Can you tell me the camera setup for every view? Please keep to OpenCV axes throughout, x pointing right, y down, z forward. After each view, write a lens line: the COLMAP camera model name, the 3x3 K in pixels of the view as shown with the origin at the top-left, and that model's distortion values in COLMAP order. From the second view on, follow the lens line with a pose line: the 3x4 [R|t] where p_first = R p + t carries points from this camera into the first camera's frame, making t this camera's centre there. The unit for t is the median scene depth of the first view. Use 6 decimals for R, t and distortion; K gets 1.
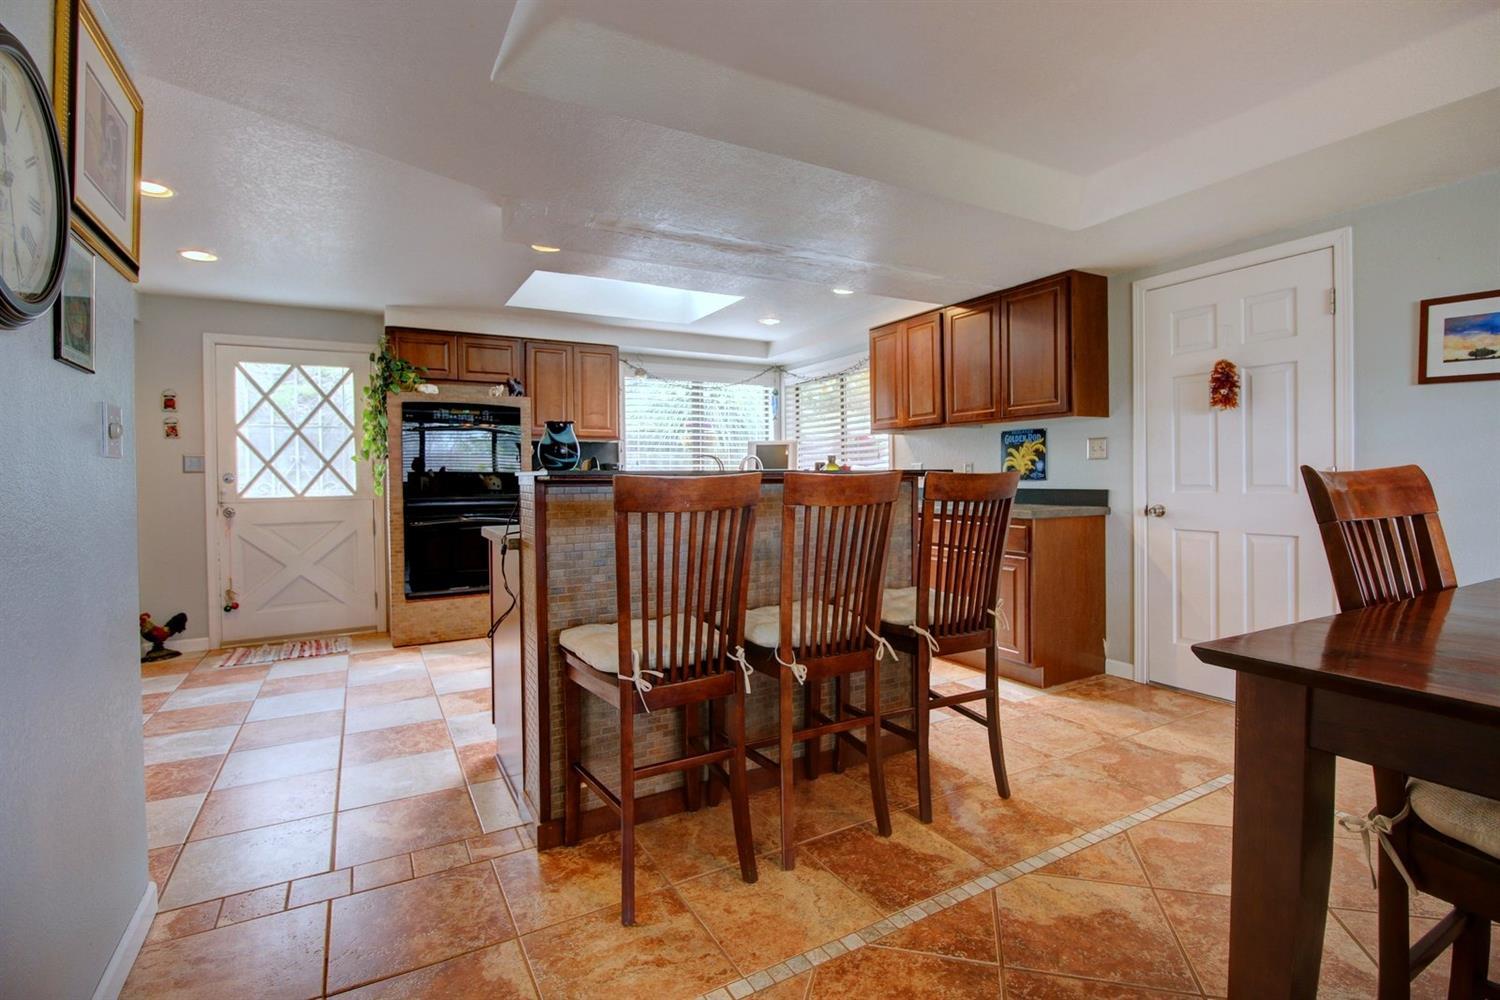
lens RADIAL K [[695.2, 0, 757.4], [0, 695.2, 485.3], [0, 0, 1]] dist [-0.004109, -0.009666]
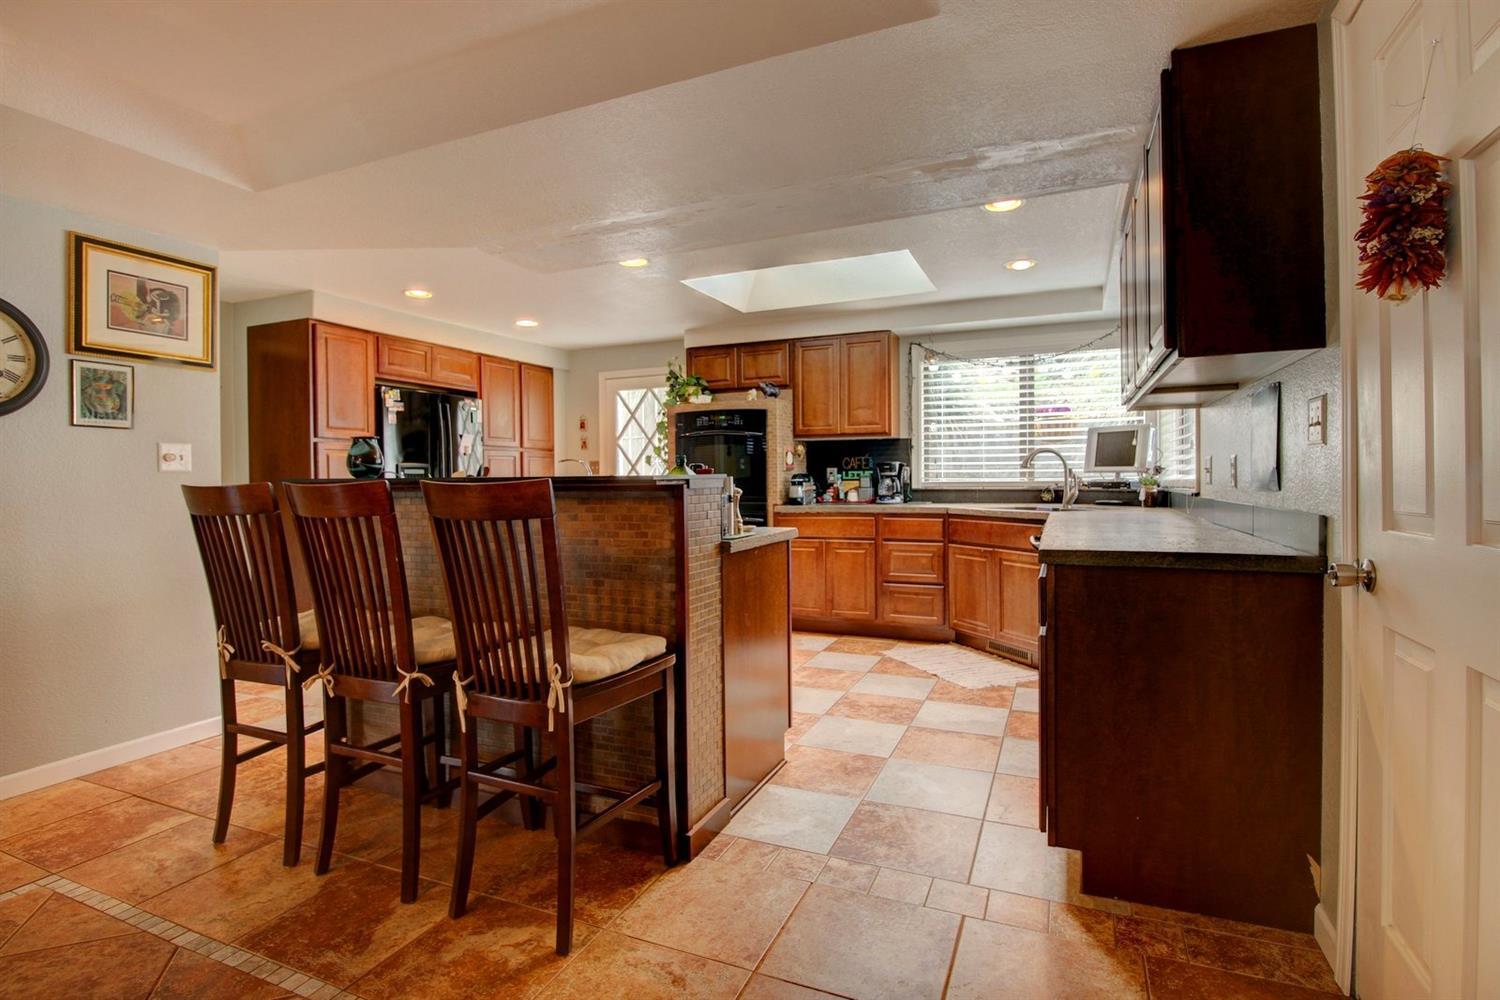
lens RADIAL K [[722.4, 0, 755.8], [0, 722.4, 492.4], [0, 0, 1]] dist [-0.005682, -0.006684]
pose [[0.602954, 0.019953, -0.797527, 0.693053], [-0.007247, 0.999783, 0.019534, -0.015131], [0.797743, -0.005998, 0.602968, 0.486243]]
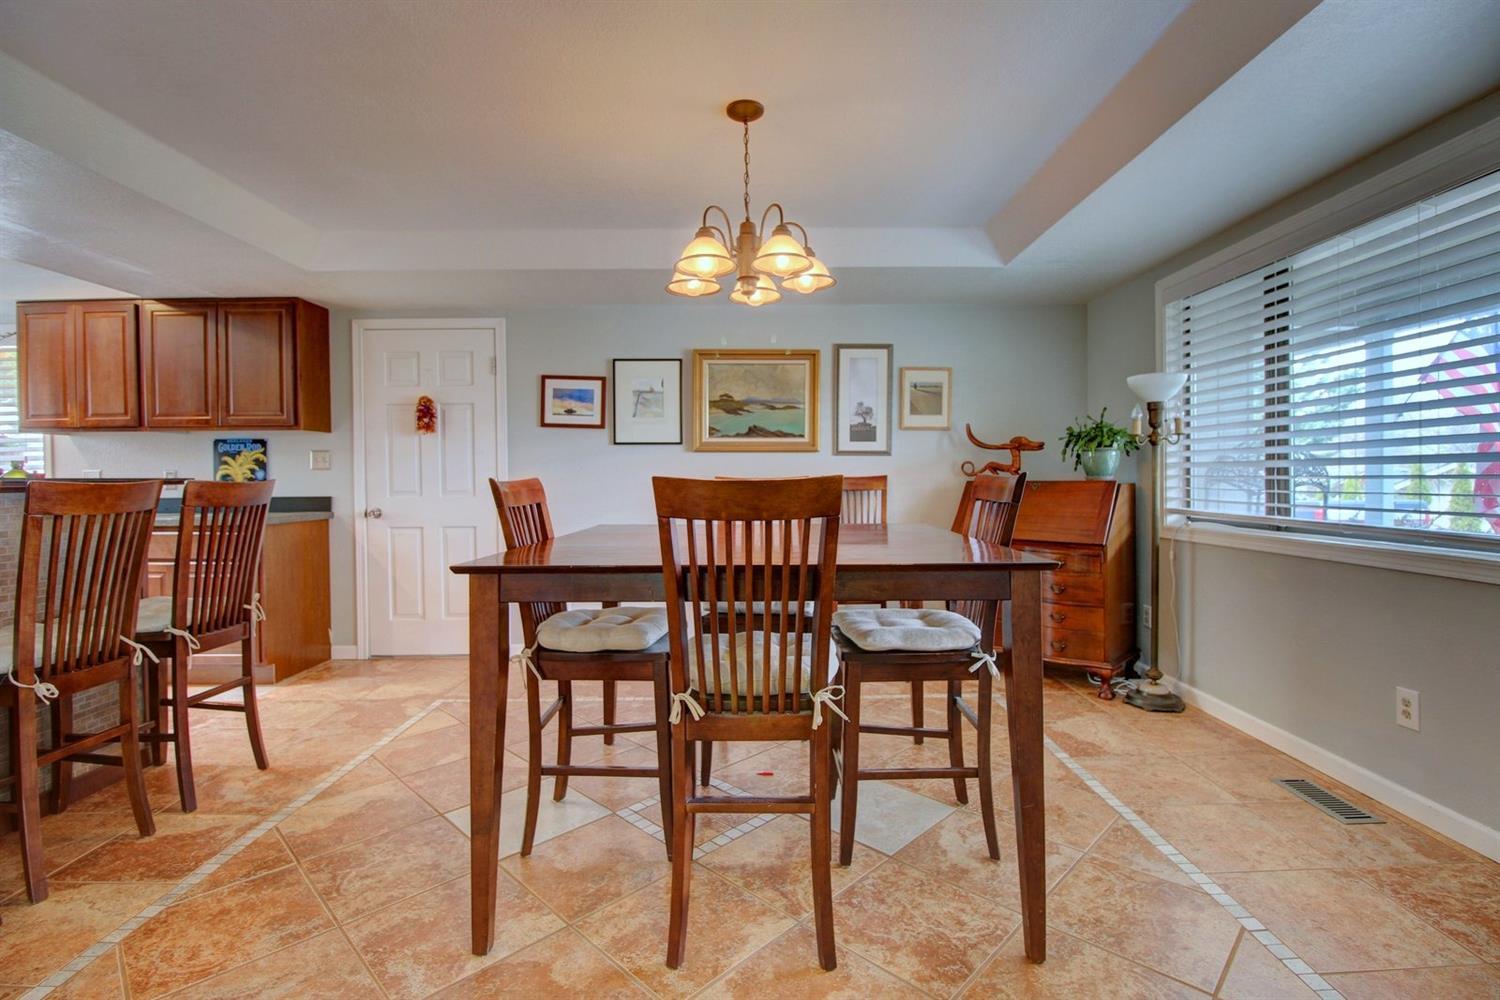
lens RADIAL K [[695.2, 0, 755.2], [0, 695.2, 488.6], [0, 0, 1]] dist [-0.004109, -0.009666]
pose [[0.488280, -0.006169, 0.872665, -0.155025], [0.013460, 0.999909, -0.000463, 0.003235], [-0.872583, 0.011972, 0.488318, -0.169362]]
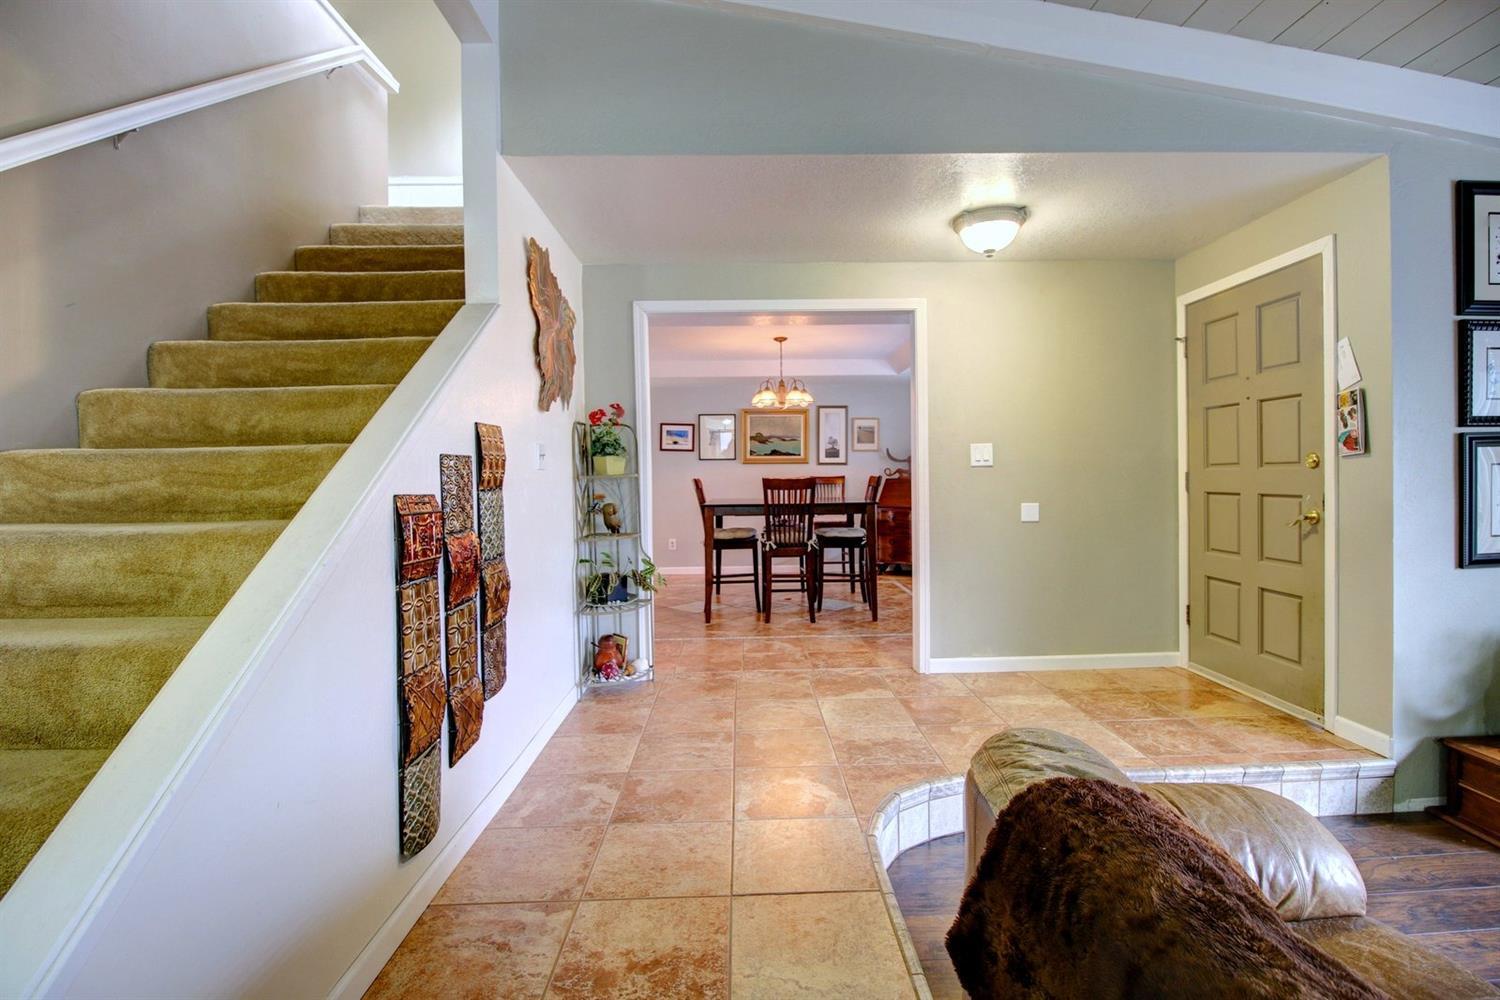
lens RADIAL K [[695.2, 0, 763.5], [0, 695.2, 488.3], [0, 0, 1]] dist [-0.004109, -0.009666]
pose [[0.464169, -0.011358, 0.885674, -1.124085], [0.018928, 0.999817, 0.002902, 0.011902], [-0.885544, 0.015417, 0.464299, -0.597318]]
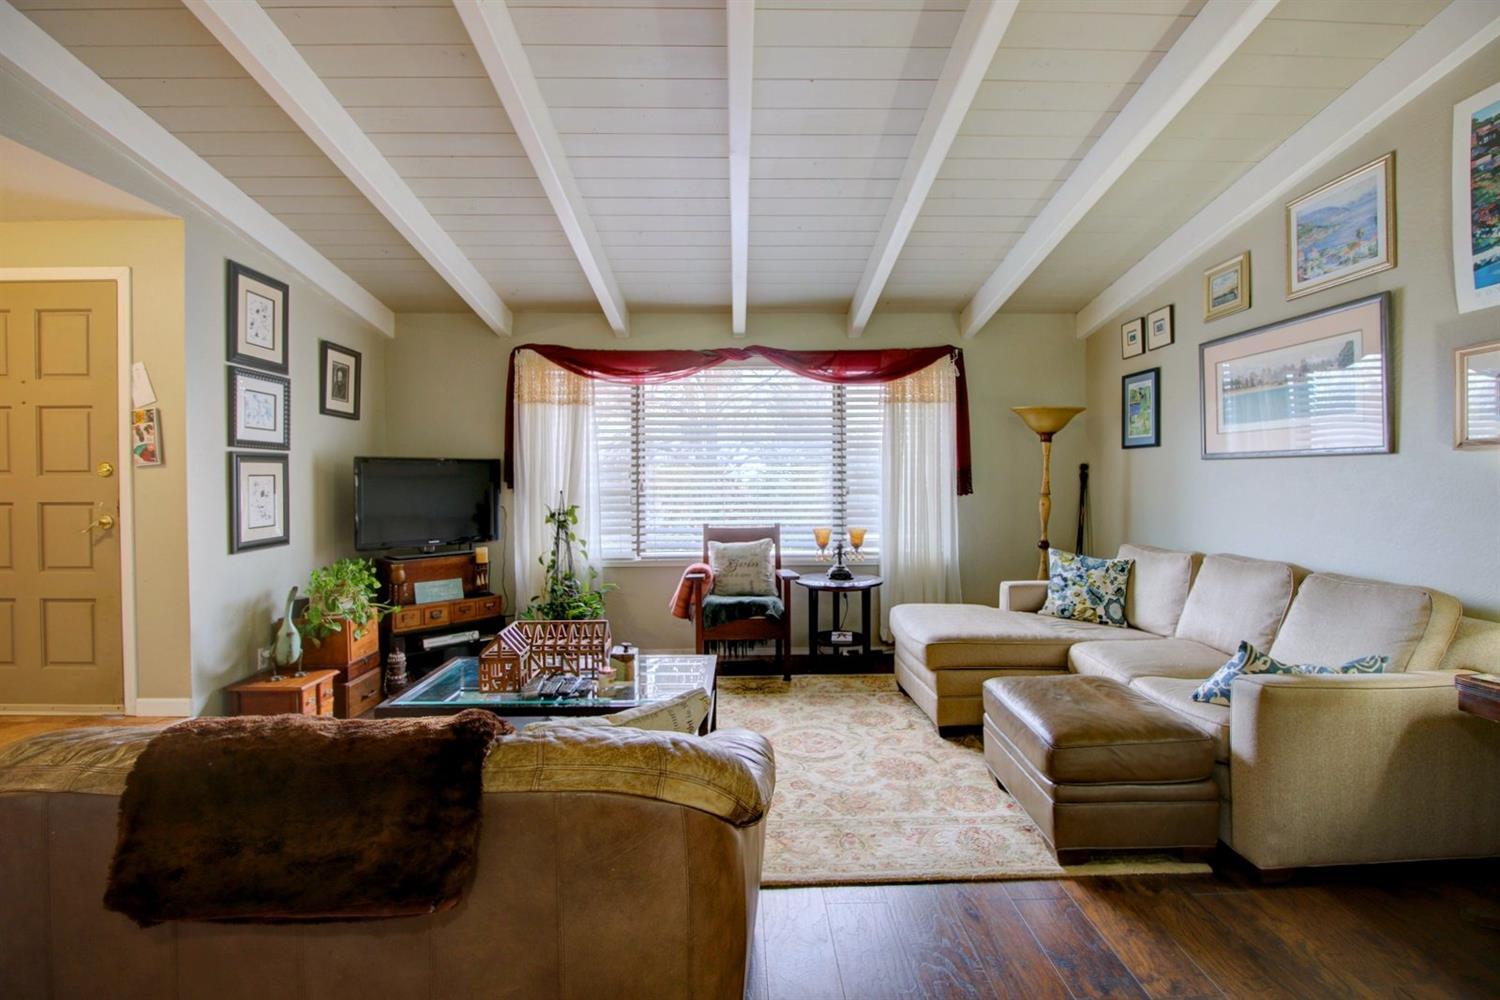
lens RADIAL K [[695.2, 0, 749.8], [0, 695.2, 486.3], [0, 0, 1]] dist [-0.004109, -0.009666]
pose [[-0.882529, 0.005601, 0.470225, -1.227225], [0.015964, 0.999710, 0.018055, 0.012085], [-0.469987, 0.023440, -0.882362, -0.408519]]
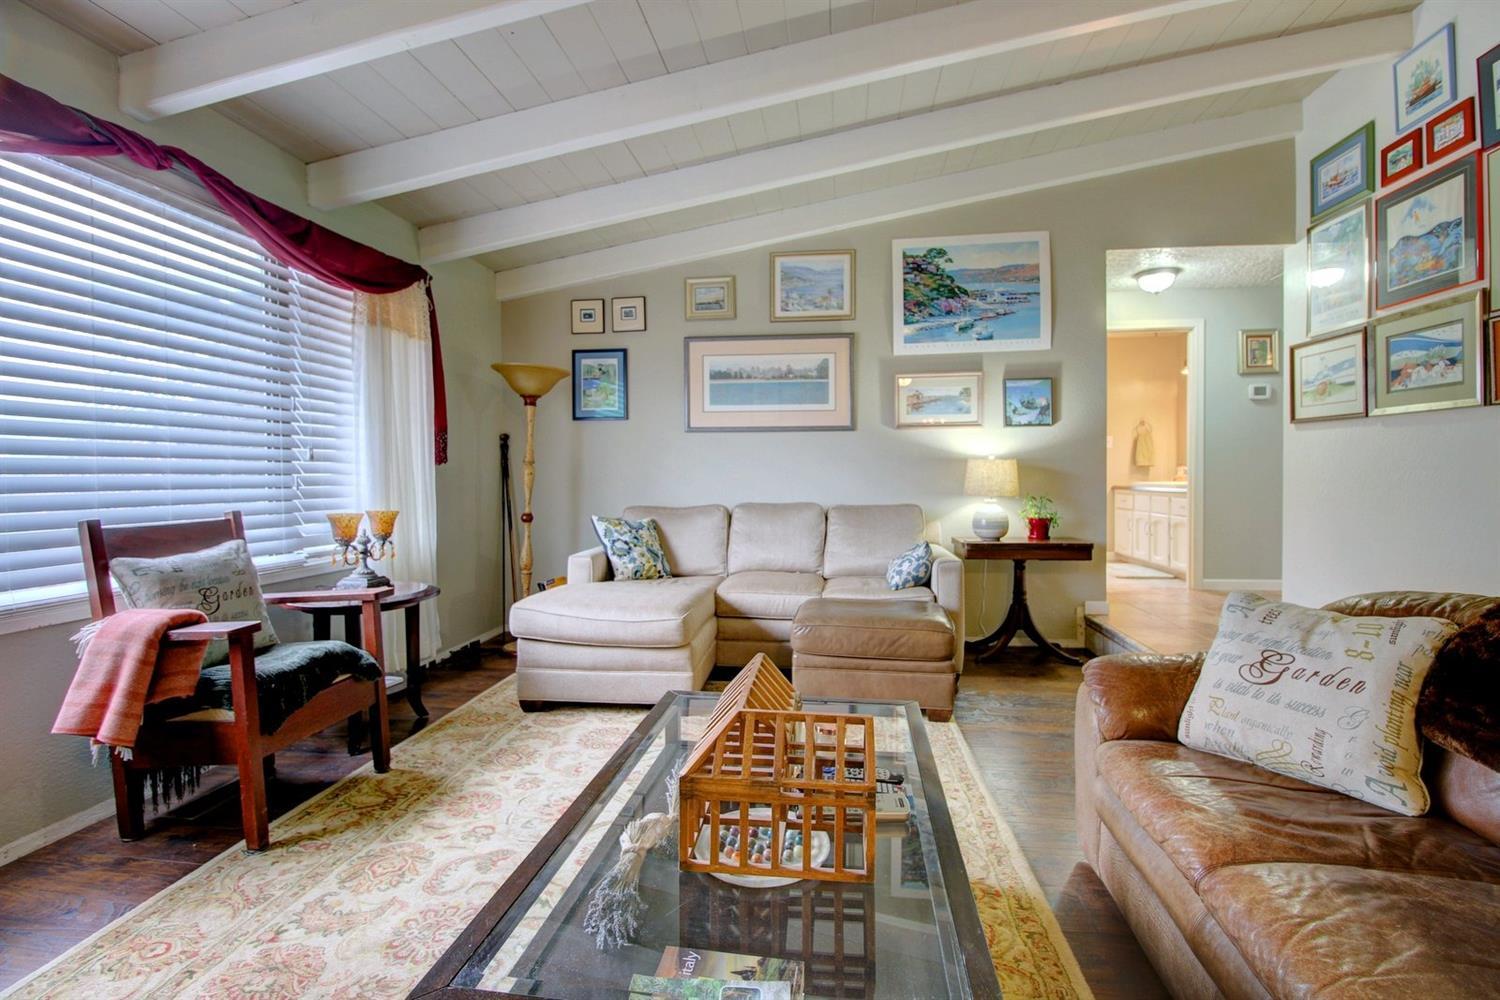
lens RADIAL K [[695.2, 0, 759.5], [0, 695.2, 486.5], [0, 0, 1]] dist [-0.004109, -0.009666]
pose [[-0.592433, 0.023478, -0.805277, -0.380139], [0.000525, 0.999586, 0.028757, 0.065483], [0.805619, 0.016613, -0.592200, -0.781485]]
